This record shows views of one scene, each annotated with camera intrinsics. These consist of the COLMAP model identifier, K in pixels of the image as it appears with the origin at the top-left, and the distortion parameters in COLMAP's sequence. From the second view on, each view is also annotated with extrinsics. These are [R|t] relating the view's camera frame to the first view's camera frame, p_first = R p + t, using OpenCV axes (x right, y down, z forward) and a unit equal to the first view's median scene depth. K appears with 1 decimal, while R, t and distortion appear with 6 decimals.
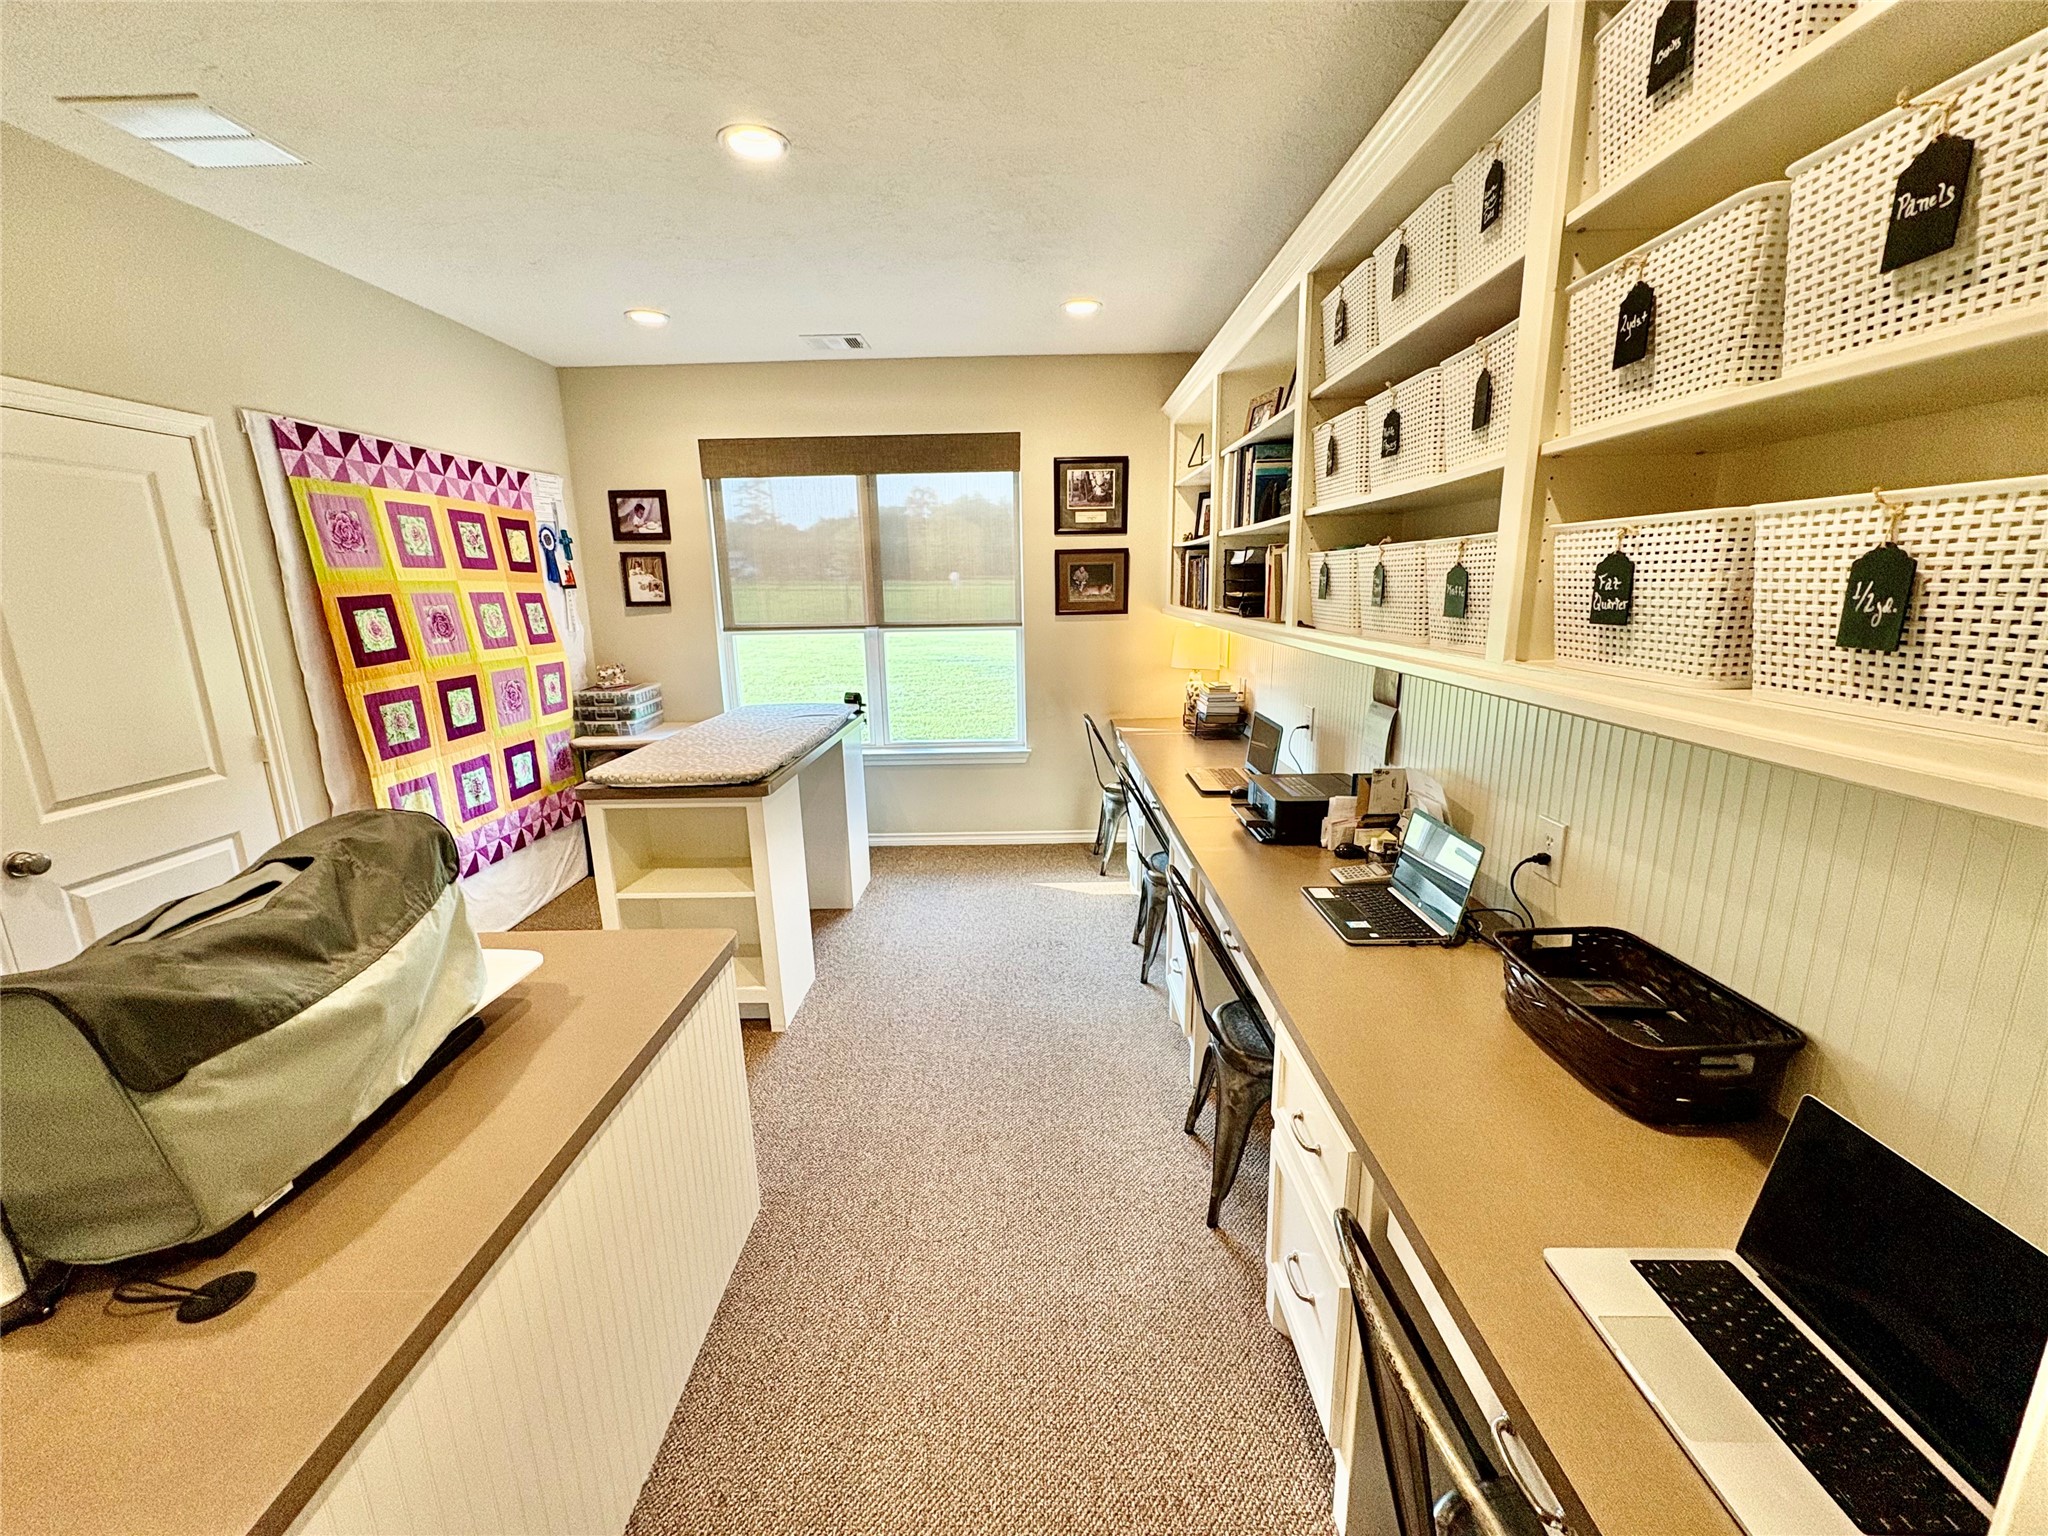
lens RADIAL K [[832.9, 0, 1020.9], [0, 832.9, 766.2], [0, 0, 1]] dist [-0.000155, -0.000084]
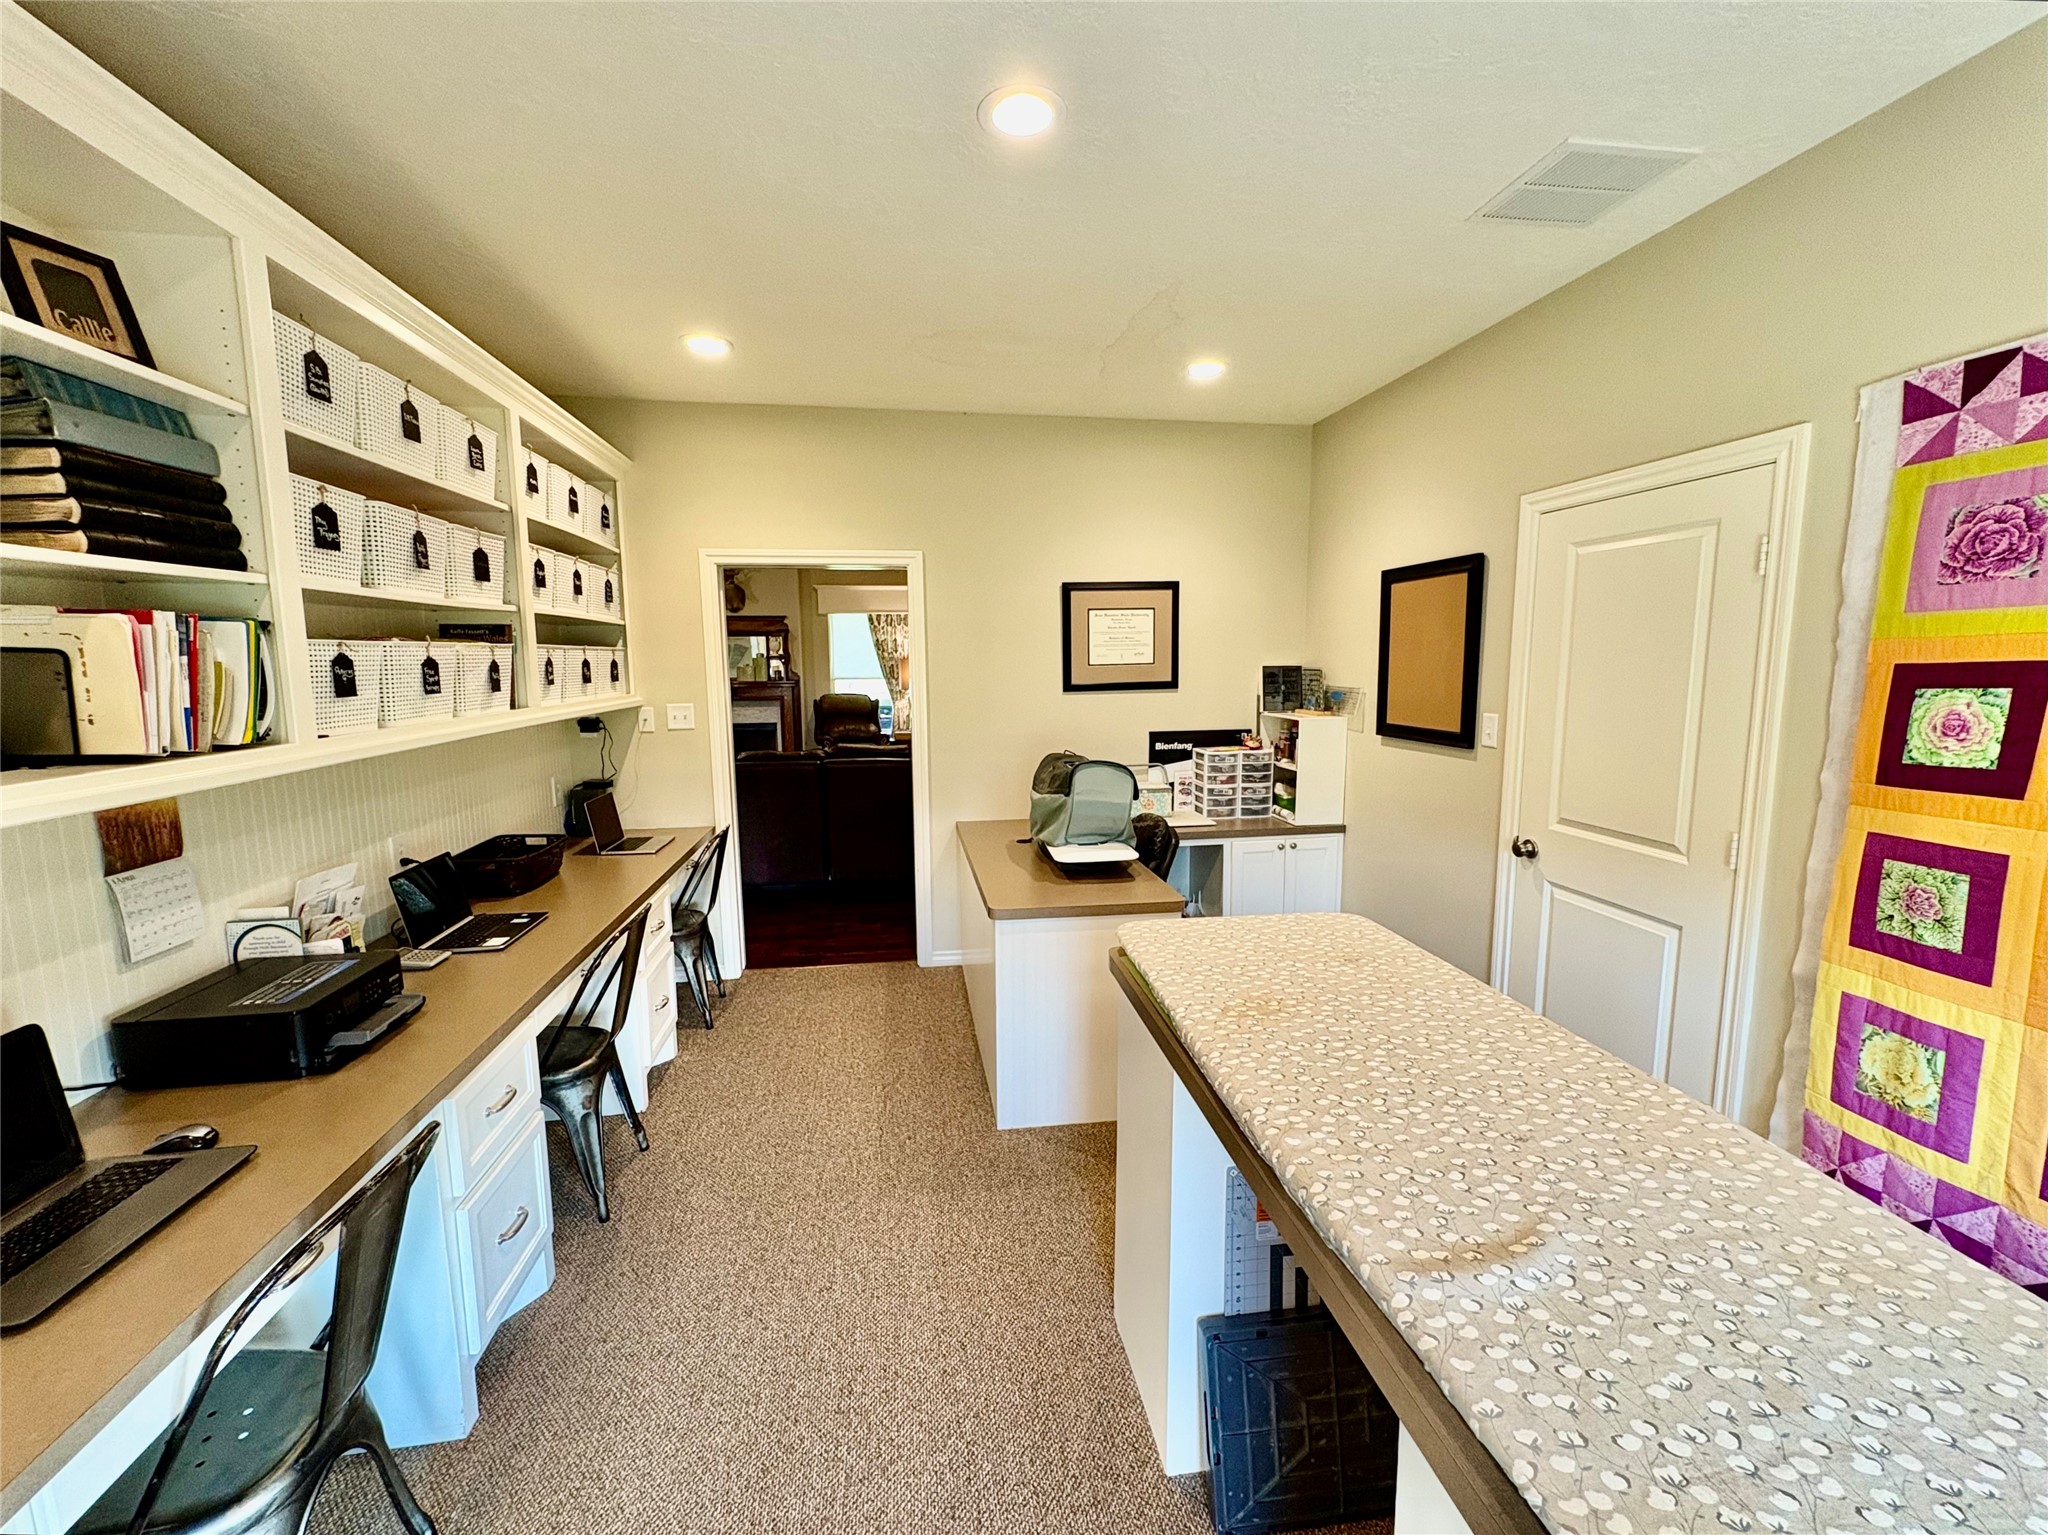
lens RADIAL K [[832.9, 0, 1020.9], [0, 832.9, 765.7], [0, 0, 1]] dist [-0.000155, -0.000084]
pose [[-0.986658, 0.046218, -0.156107, -0.165312], [-0.010163, 0.939502, 0.342394, -0.437499], [0.162488, 0.339412, -0.926497, 1.948445]]
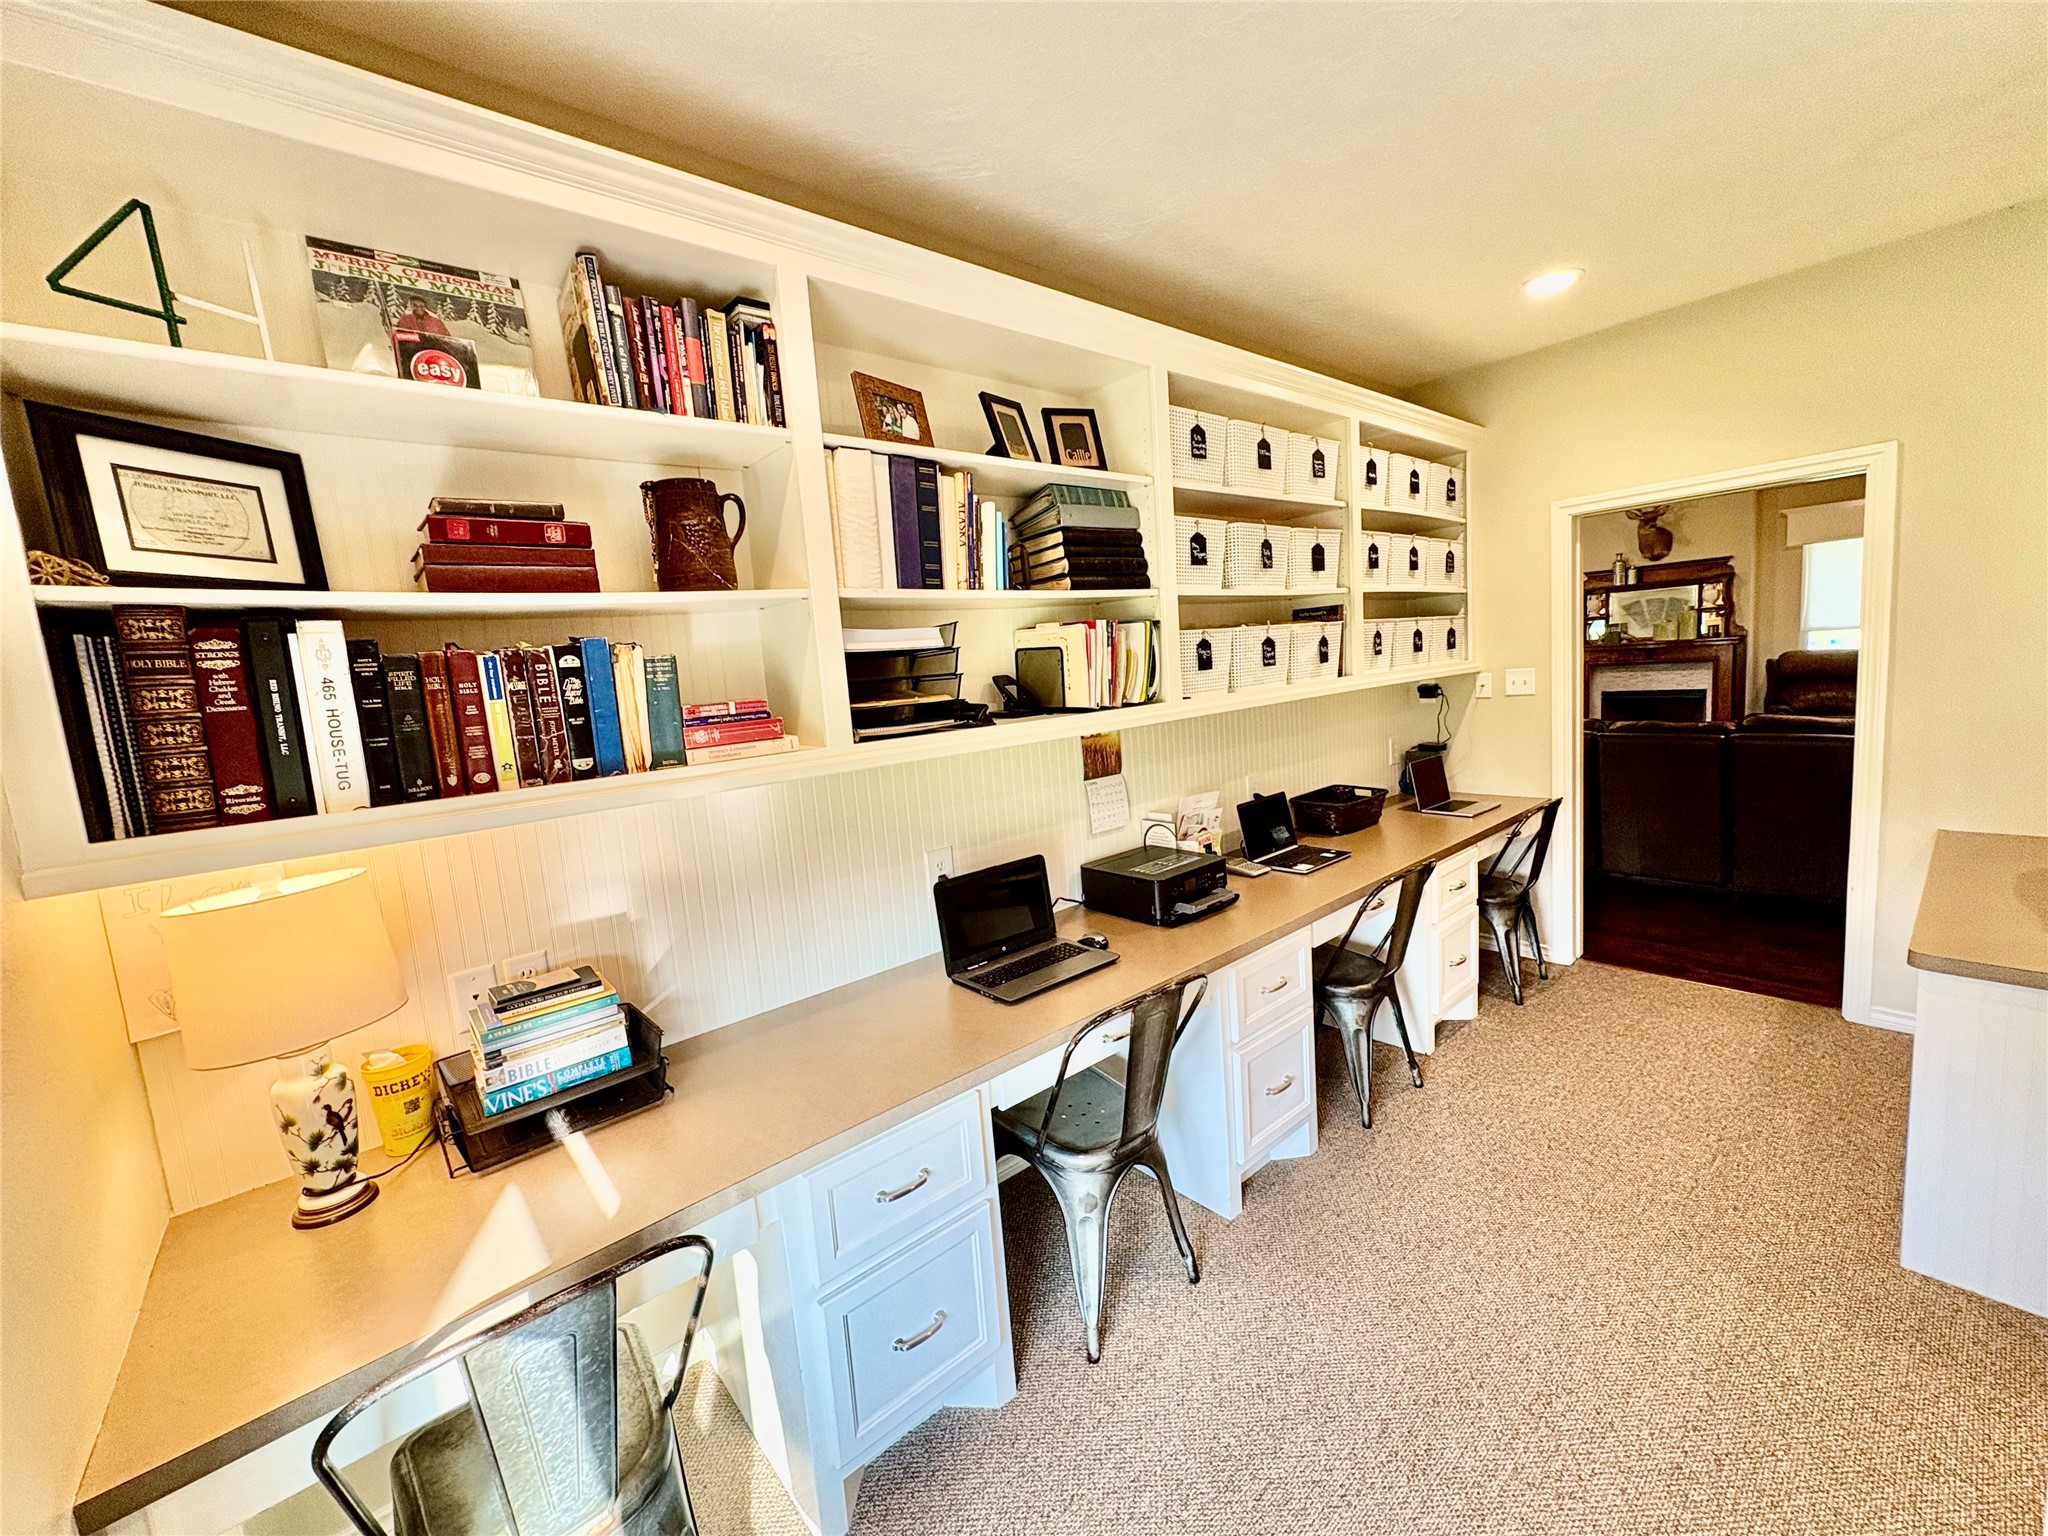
lens RADIAL K [[814.0, 0, 1021.9], [0, 814.0, 765.8], [0, 0, 1]] dist [0.000805, -0.000311]
pose [[-0.654257, -0.023927, 0.755894, -0.331395], [0.249486, 0.936718, 0.245592, -0.427801], [-0.713936, 0.349265, -0.606885, 1.964695]]
